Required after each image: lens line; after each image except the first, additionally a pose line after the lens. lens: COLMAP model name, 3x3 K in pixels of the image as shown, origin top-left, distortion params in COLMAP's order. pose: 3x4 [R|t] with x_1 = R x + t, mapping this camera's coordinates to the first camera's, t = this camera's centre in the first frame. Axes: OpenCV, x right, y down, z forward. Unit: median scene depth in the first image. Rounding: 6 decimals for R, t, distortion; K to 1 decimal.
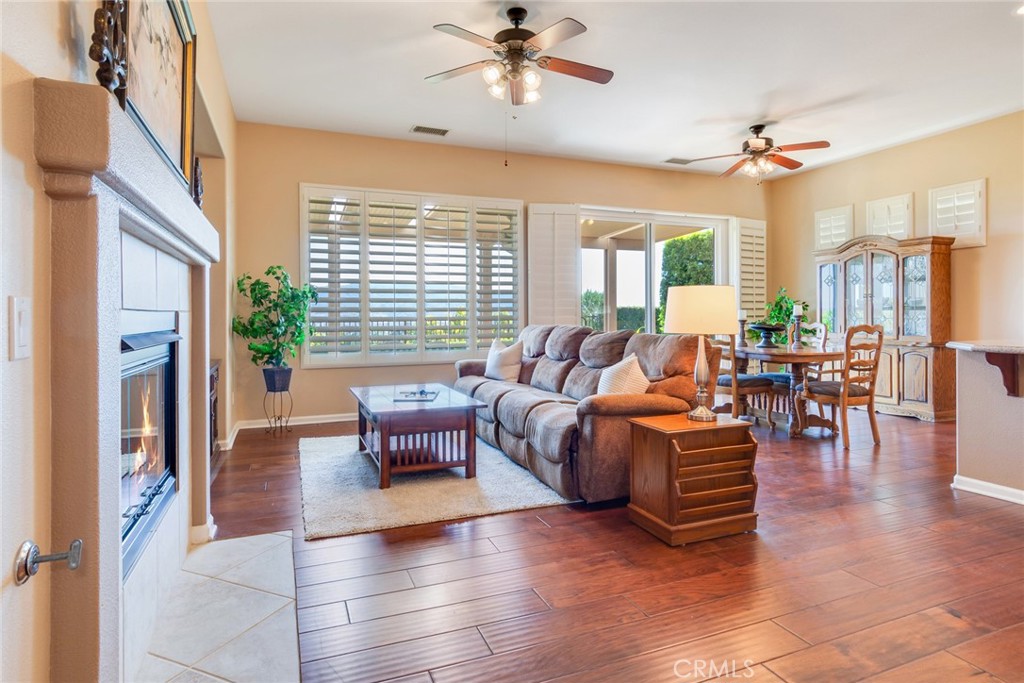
lens RADIAL K [[551.7, 0, 498.8], [0, 551.7, 316.2], [0, 0, 1]] dist [-0.006644, -0.000926]
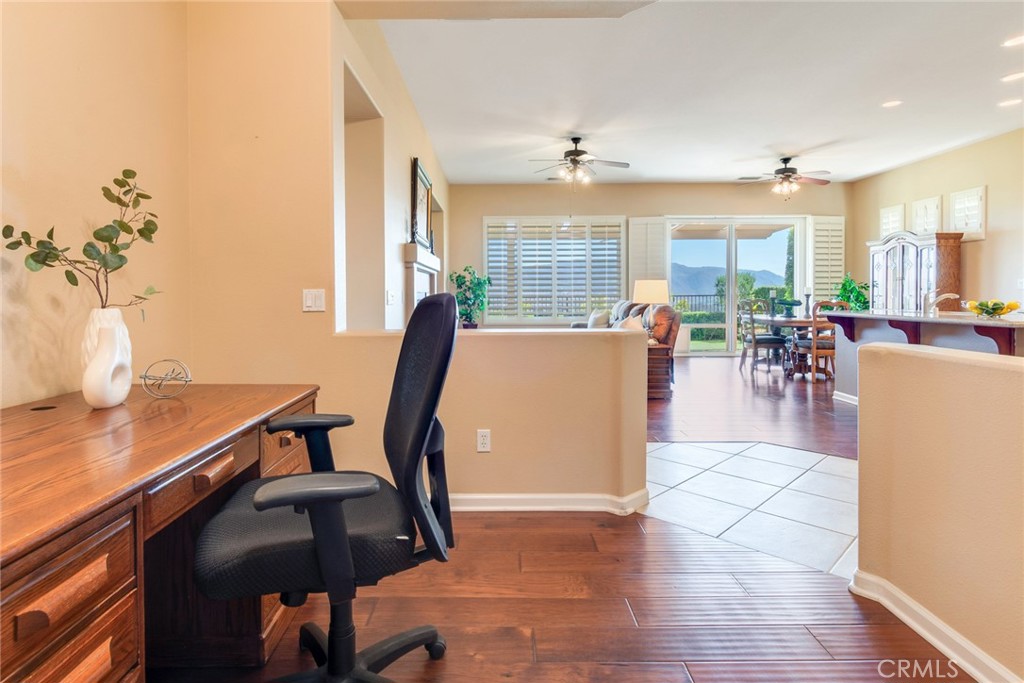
lens RADIAL K [[560.4, 0, 492.1], [0, 560.4, 305.7], [0, 0, 1]] dist [-0.002112, -0.001493]
pose [[0.928765, 0.009257, -0.370554, 0.304876], [-0.001785, 0.999788, 0.020502, -0.000707], [0.370665, -0.018380, 0.928585, -0.593968]]
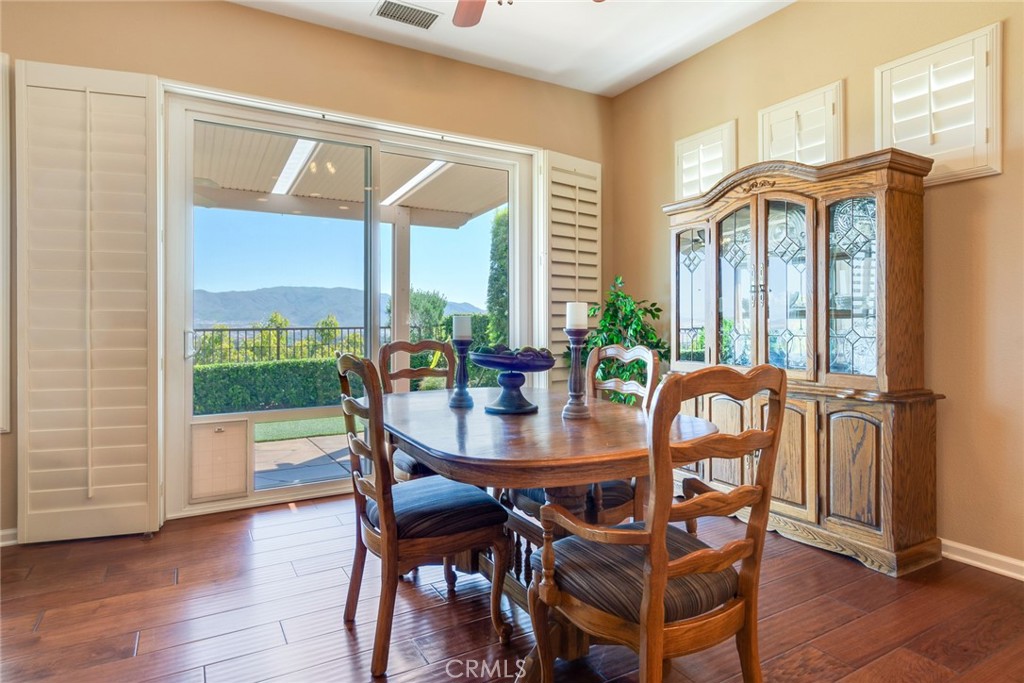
lens RADIAL K [[564.6, 0, 505.2], [0, 564.6, 321.2], [0, 0, 1]] dist [-0.001612, -0.001445]
pose [[0.989772, 0.004481, 0.142588, 0.413020], [-0.003512, 0.999969, -0.007048, -0.004258], [-0.142615, 0.006476, 0.989757, 0.587487]]
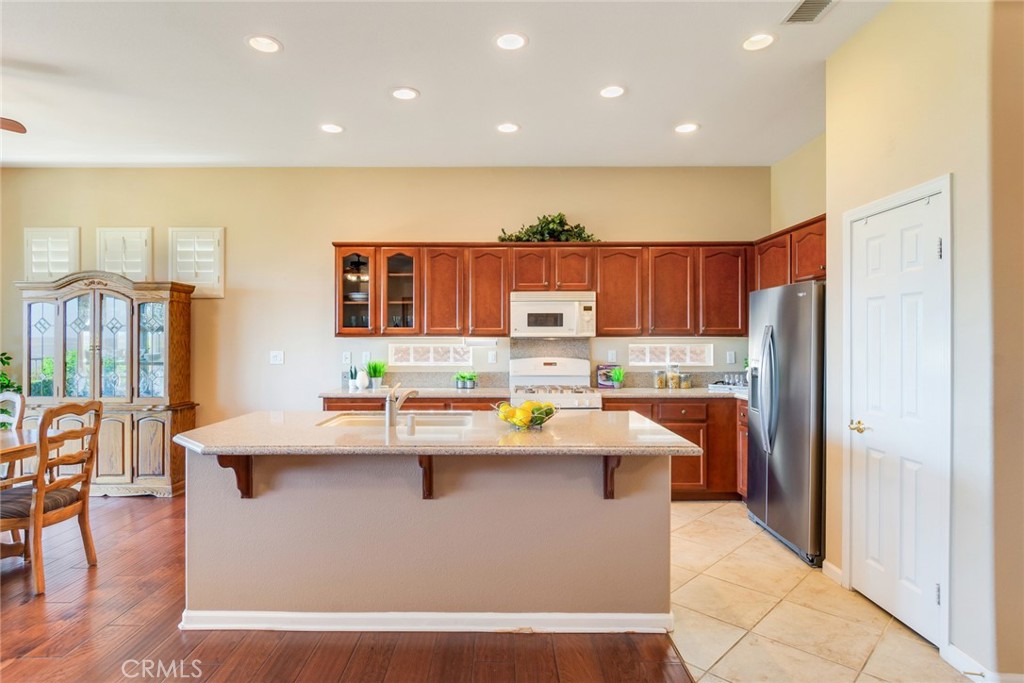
lens RADIAL K [[543.8, 0, 500.4], [0, 543.8, 340.3], [0, 0, 1]] dist [0.000062, -0.000630]
pose [[0.370018, 0.007004, 0.928998, 0.182353], [-0.002204, 0.999975, -0.006661, -0.048263], [-0.929022, 0.000417, 0.370025, 0.196716]]
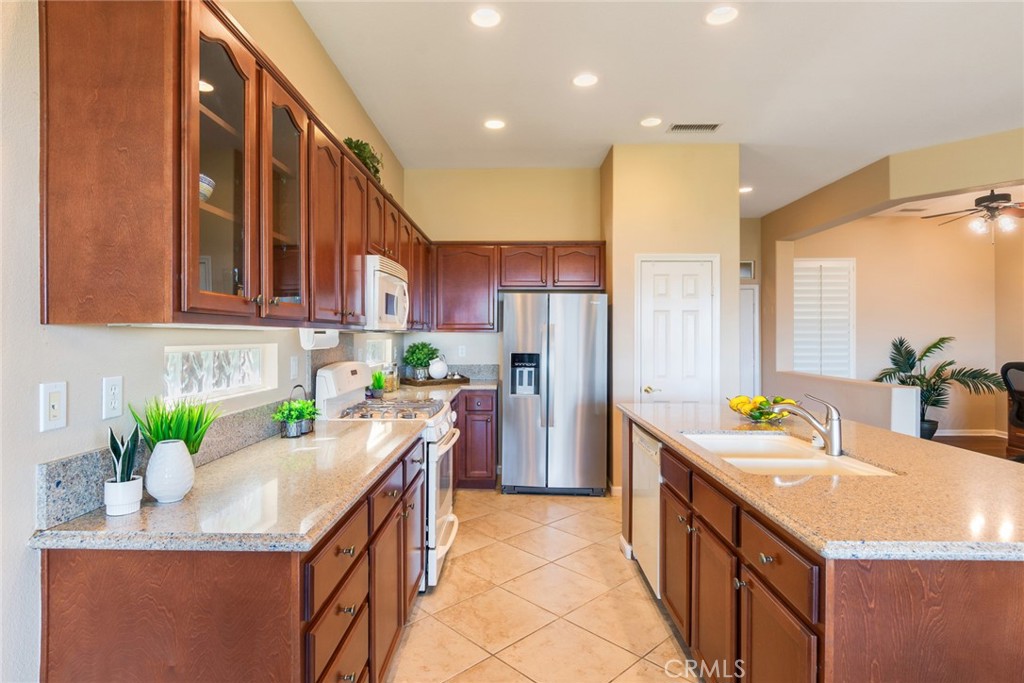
lens RADIAL K [[543.8, 0, 500.4], [0, 543.8, 340.3], [0, 0, 1]] dist [0.000062, -0.000630]
pose [[-0.921107, 0.005208, 0.389274, 0.668078], [0.007254, 0.999967, 0.003787, -0.052144], [-0.389241, 0.006312, -0.921114, 0.920941]]
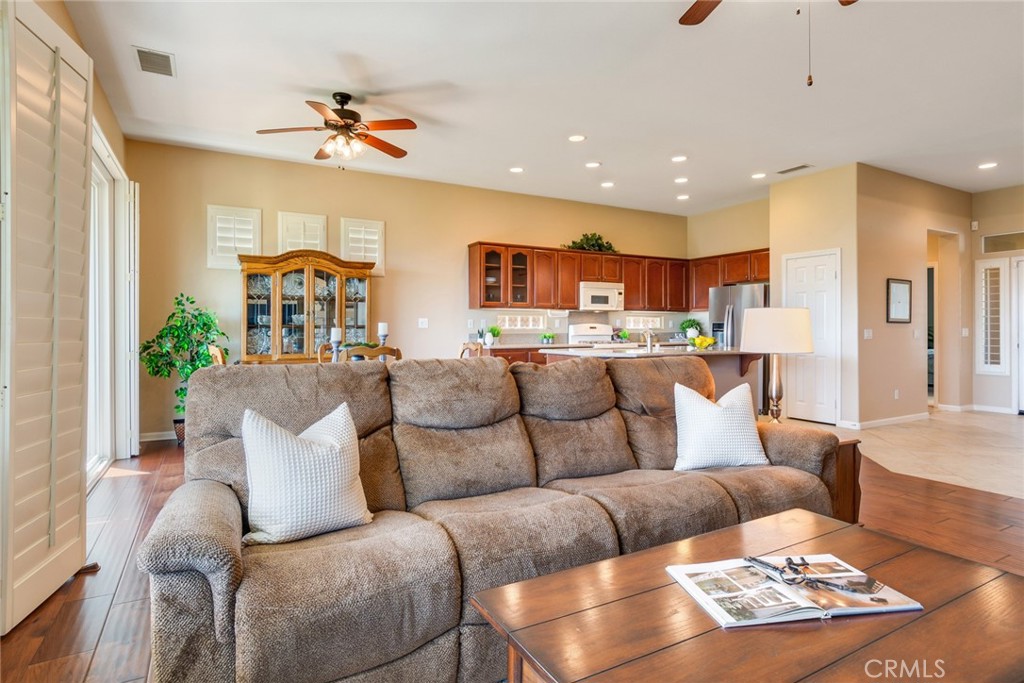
lens RADIAL K [[536.7, 0, 508.1], [0, 536.7, 326.3], [0, 0, 1]] dist [-0.002771, -0.001367]
pose [[-0.134747, 0.012267, 0.990804, -0.319474], [0.002966, 0.999924, -0.011977, -0.003012], [-0.990876, 0.001325, -0.134773, 0.860668]]
